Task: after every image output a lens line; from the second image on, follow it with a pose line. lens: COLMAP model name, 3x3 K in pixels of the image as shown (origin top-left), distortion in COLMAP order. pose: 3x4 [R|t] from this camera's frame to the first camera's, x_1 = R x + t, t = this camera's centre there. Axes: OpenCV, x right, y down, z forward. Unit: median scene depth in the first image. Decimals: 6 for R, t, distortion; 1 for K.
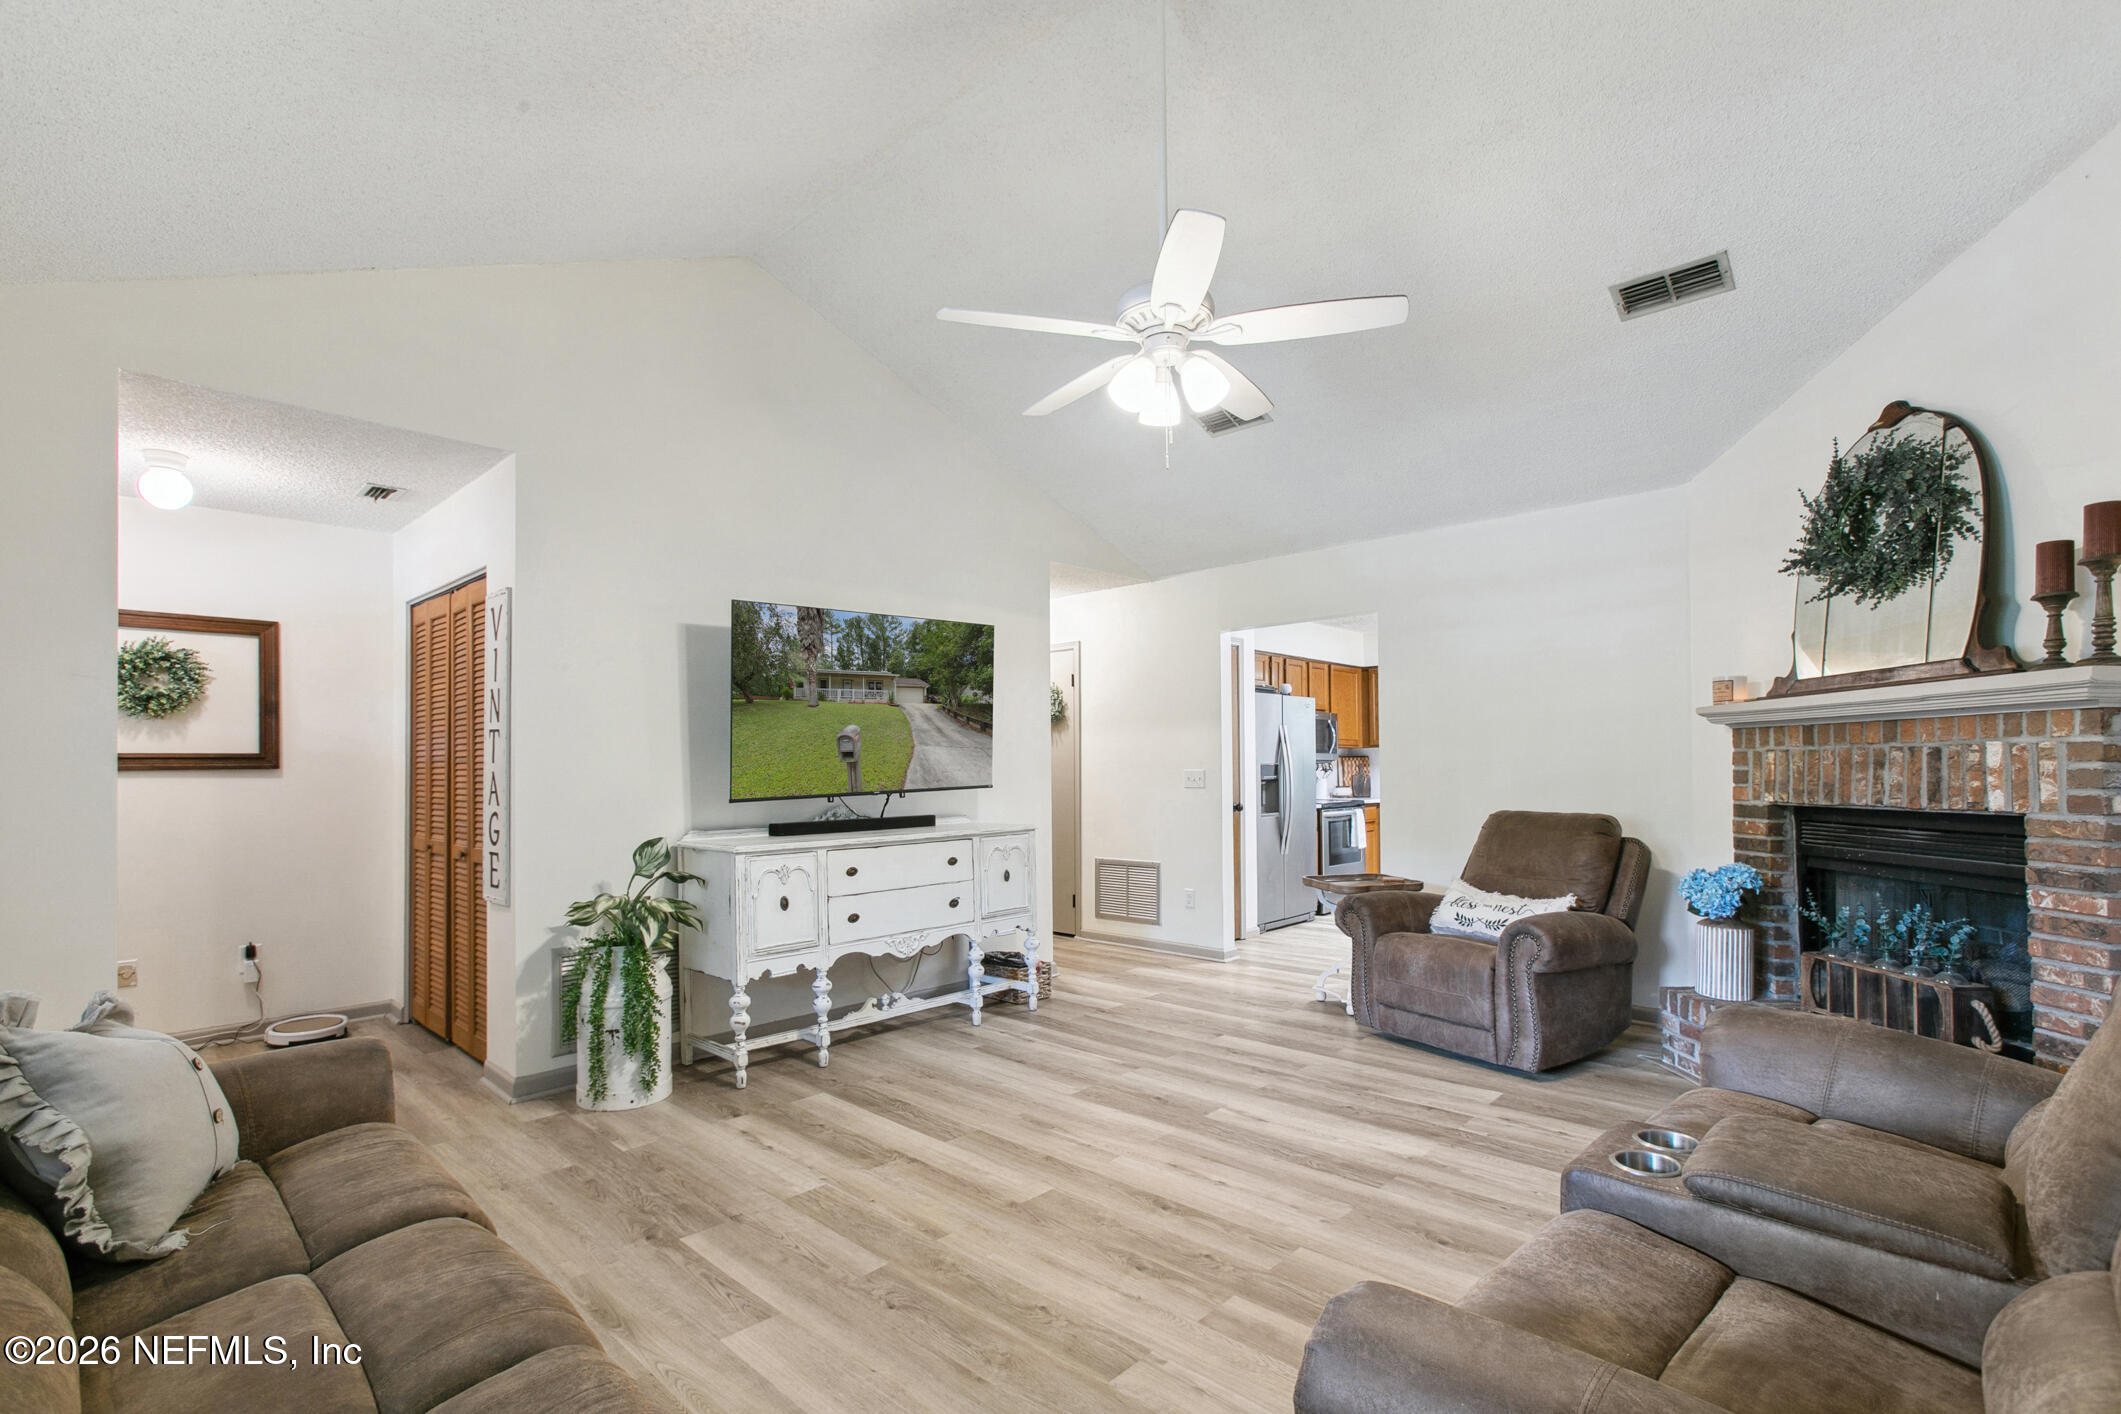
lens RADIAL K [[960.1, 0, 1046.5], [0, 960.1, 754.4], [0, 0, 1]] dist [-0.016574, 0.006157]
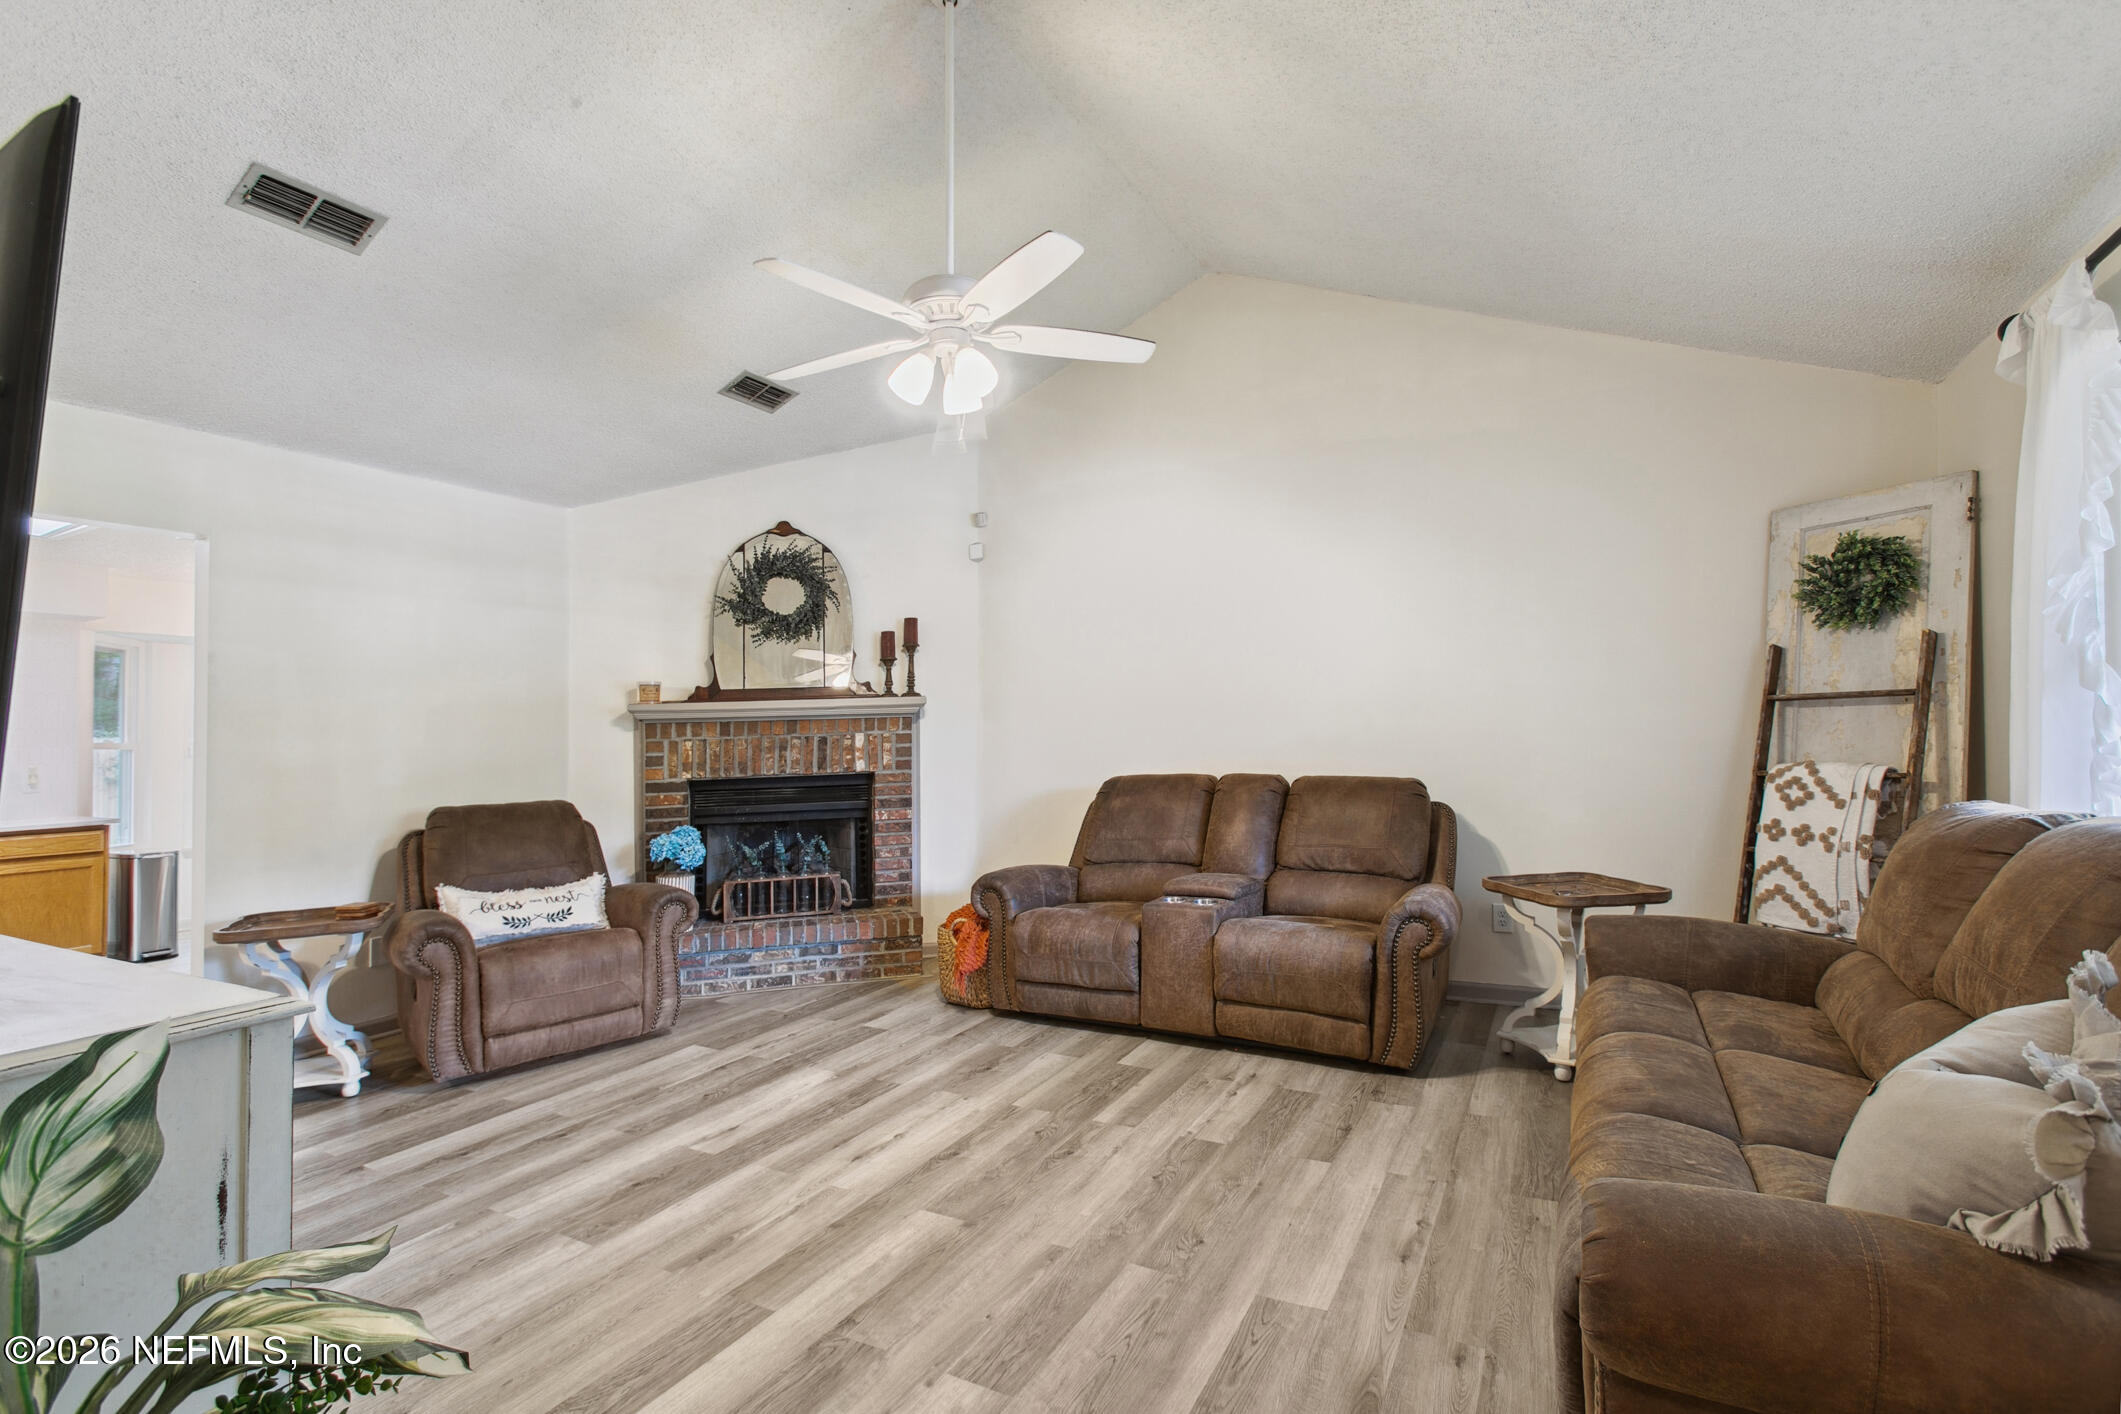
lens RADIAL K [[960.1, 0, 1059.7], [0, 960.1, 727.7], [0, 0, 1]] dist [-0.016574, 0.006157]
pose [[-0.254129, 0.030753, 0.966681, -0.915541], [0.019382, 0.999456, -0.026700, 0.032880], [-0.966976, 0.011951, -0.254586, 1.119881]]
